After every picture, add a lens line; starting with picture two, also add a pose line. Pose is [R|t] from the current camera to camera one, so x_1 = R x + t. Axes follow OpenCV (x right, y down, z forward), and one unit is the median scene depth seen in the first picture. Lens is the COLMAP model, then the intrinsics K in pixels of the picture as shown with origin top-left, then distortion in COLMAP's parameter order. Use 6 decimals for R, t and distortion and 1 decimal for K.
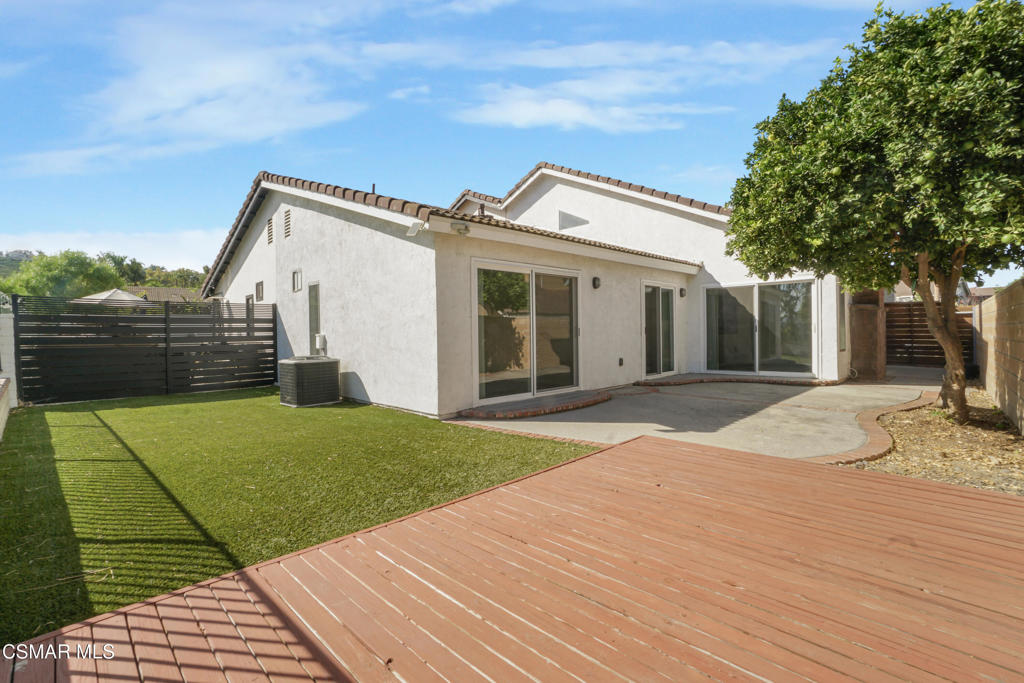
lens RADIAL K [[477.2, 0, 515.7], [0, 477.2, 339.3], [0, 0, 1]] dist [-0.000467, 0.000337]
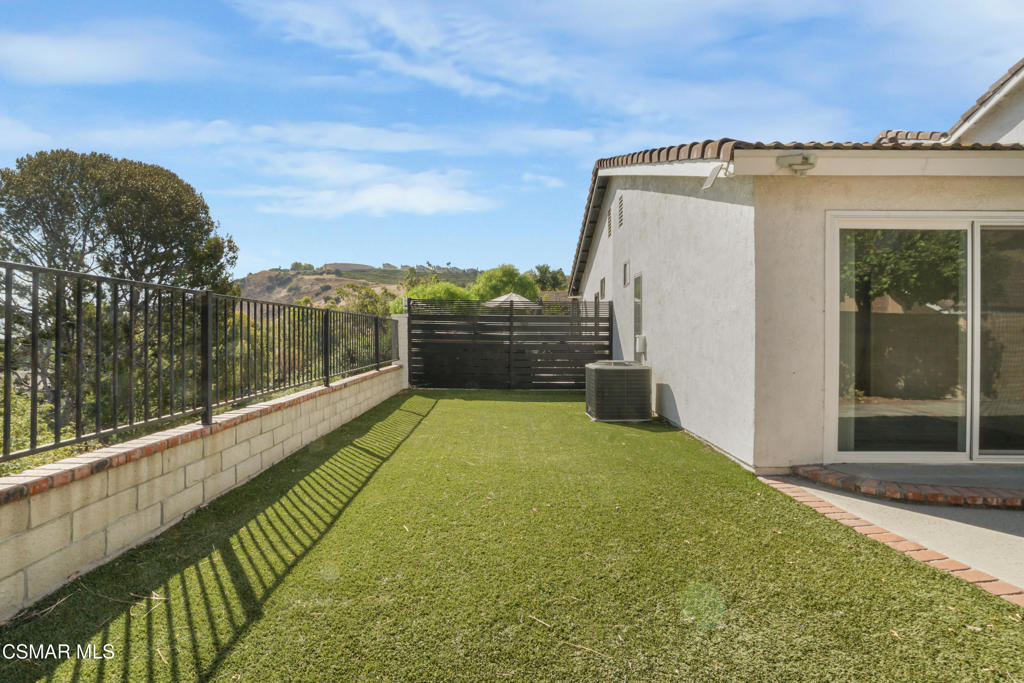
lens RADIAL K [[504.5, 0, 510.9], [0, 504.5, 334.1], [0, 0, 1]] dist [-0.021978, 0.002558]
pose [[0.701964, 0.018878, -0.711962, 0.067709], [-0.028248, 0.999600, -0.001345, -0.005673], [0.711652, 0.021056, 0.702217, 0.247422]]
